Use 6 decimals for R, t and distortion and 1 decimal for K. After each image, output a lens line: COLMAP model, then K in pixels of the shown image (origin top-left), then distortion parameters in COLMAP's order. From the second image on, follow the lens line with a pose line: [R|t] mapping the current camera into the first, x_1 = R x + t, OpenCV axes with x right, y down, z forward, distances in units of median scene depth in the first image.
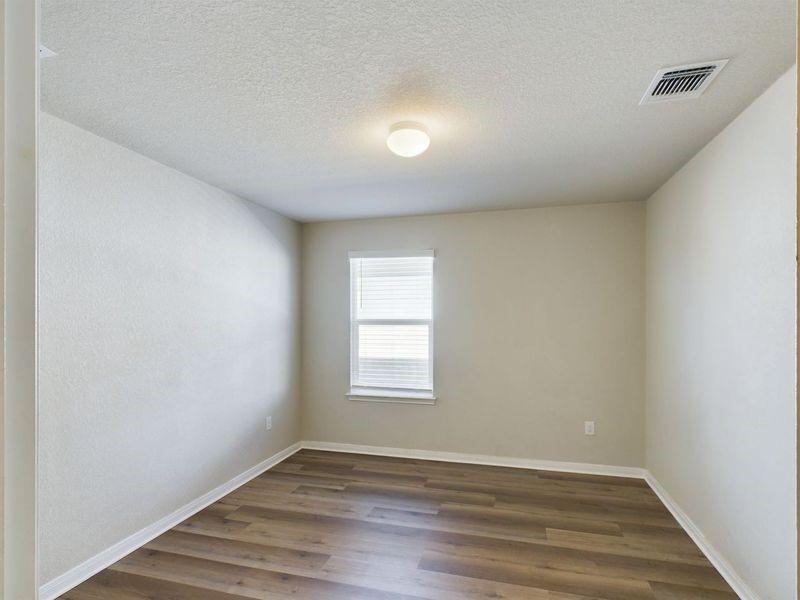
lens RADIAL K [[422.2, 0, 399.8], [0, 422.2, 319.4], [0, 0, 1]] dist [0.004479, -0.000827]
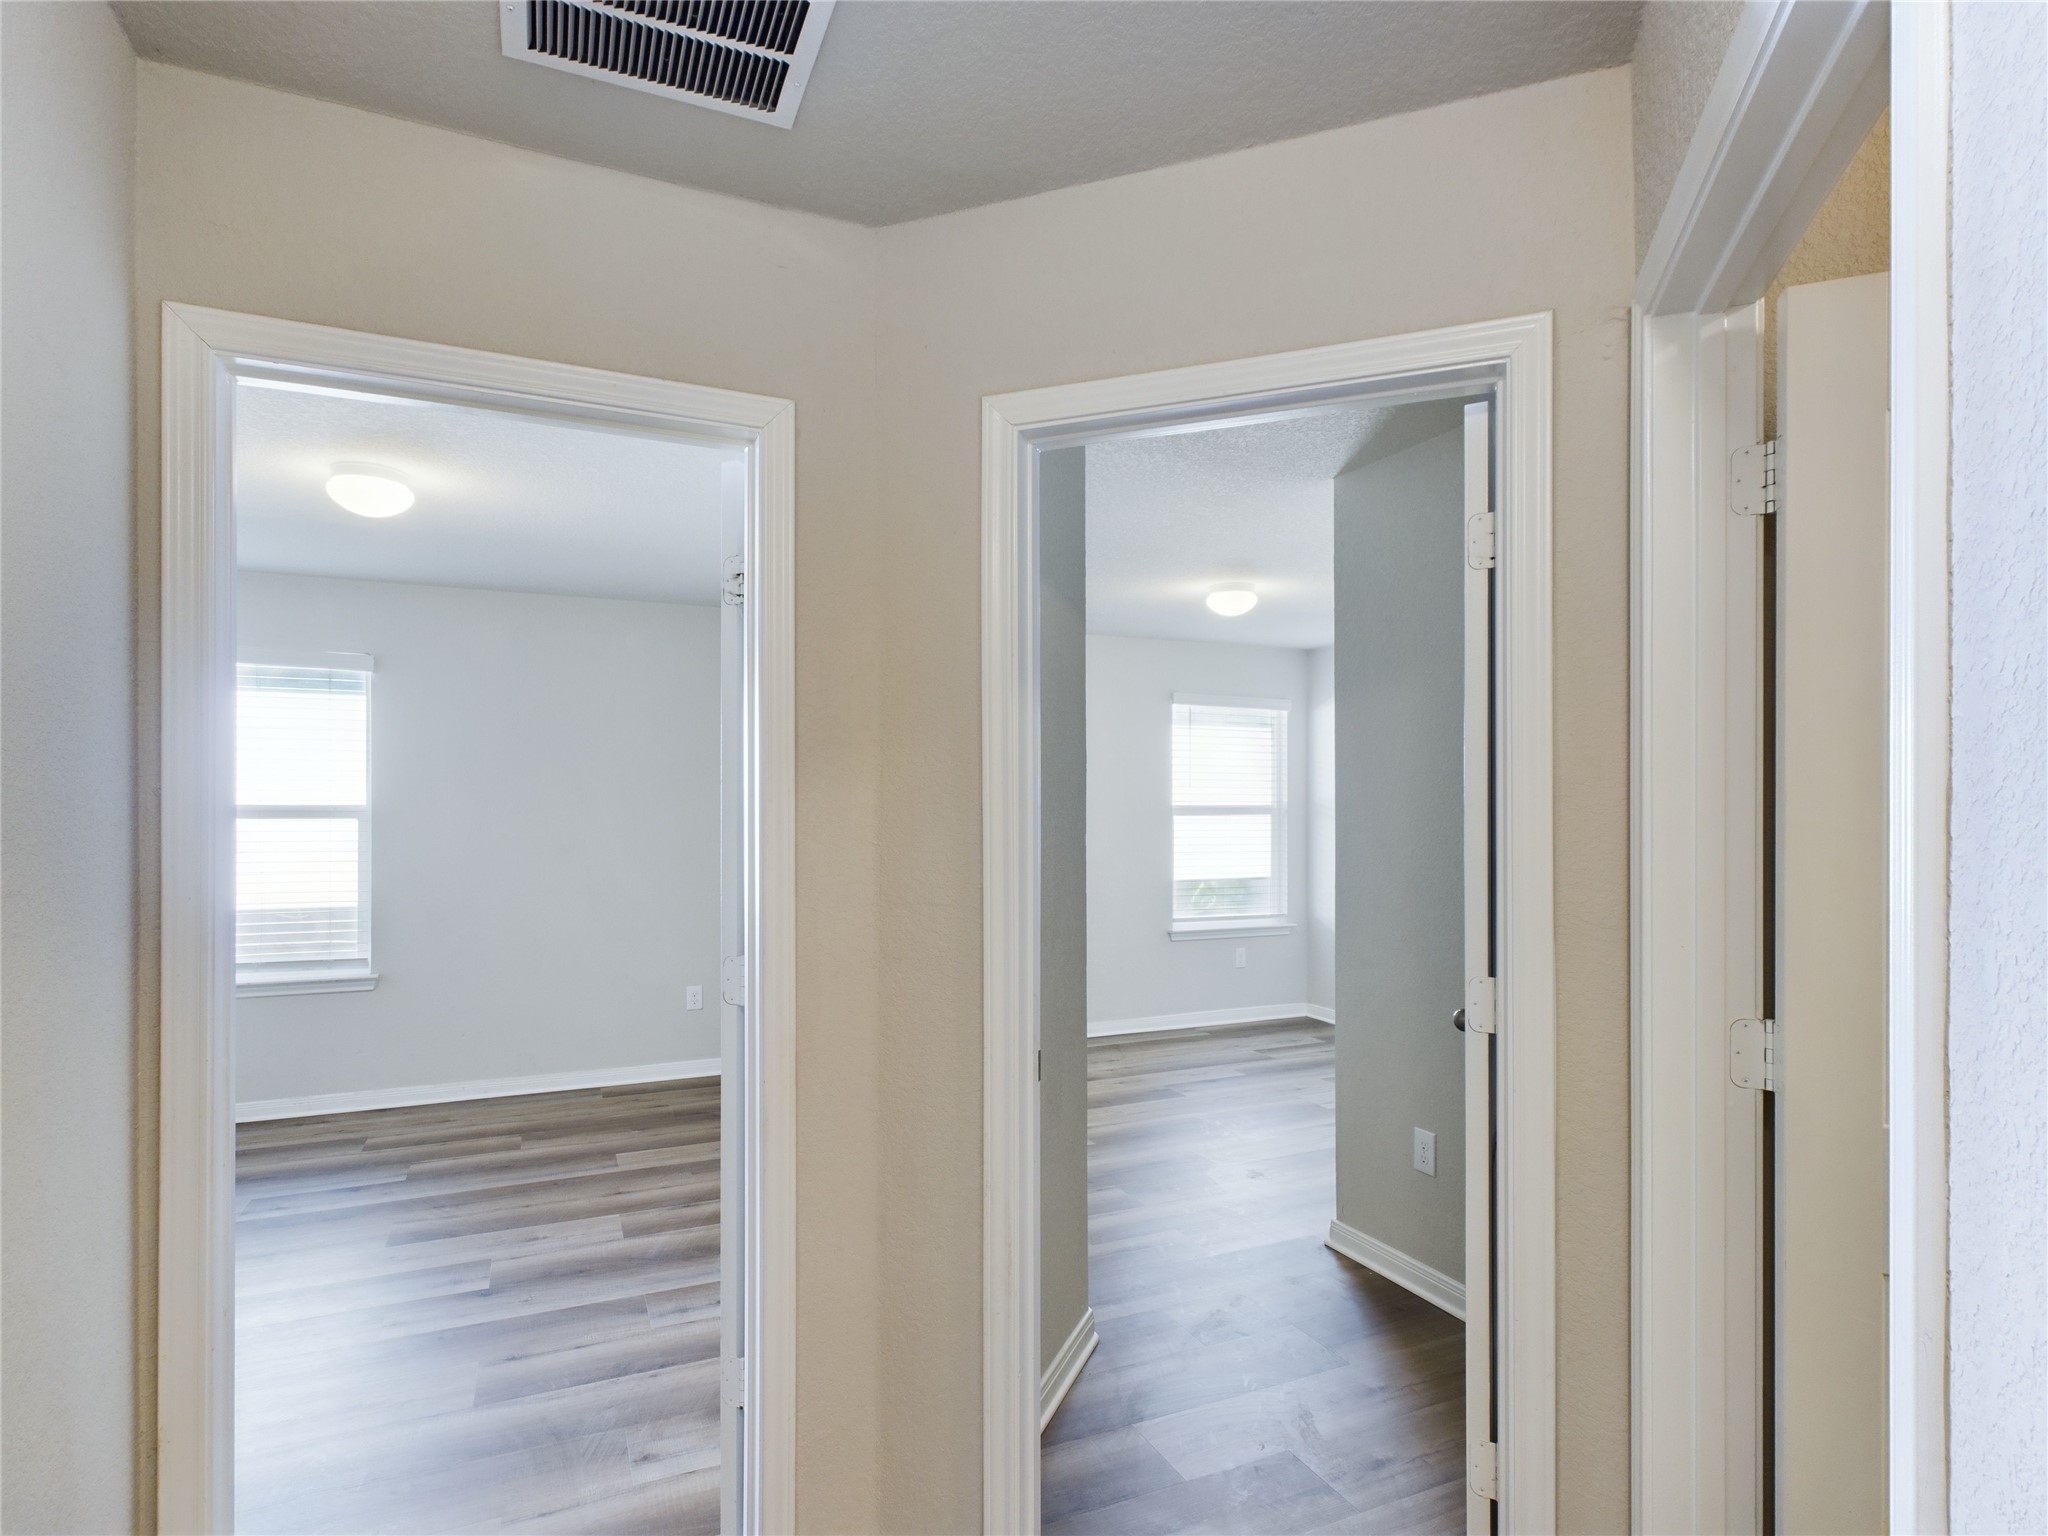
lens RADIAL K [[1080.9, 0, 1023.6], [0, 1080.9, 817.7], [0, 0, 1]] dist [0.004479, -0.000827]
pose [[0.771074, -0.001329, 0.636744, -0.165243], [-0.003429, 0.999975, 0.006239, 0.003959], [-0.636736, -0.006994, 0.771050, -0.487189]]
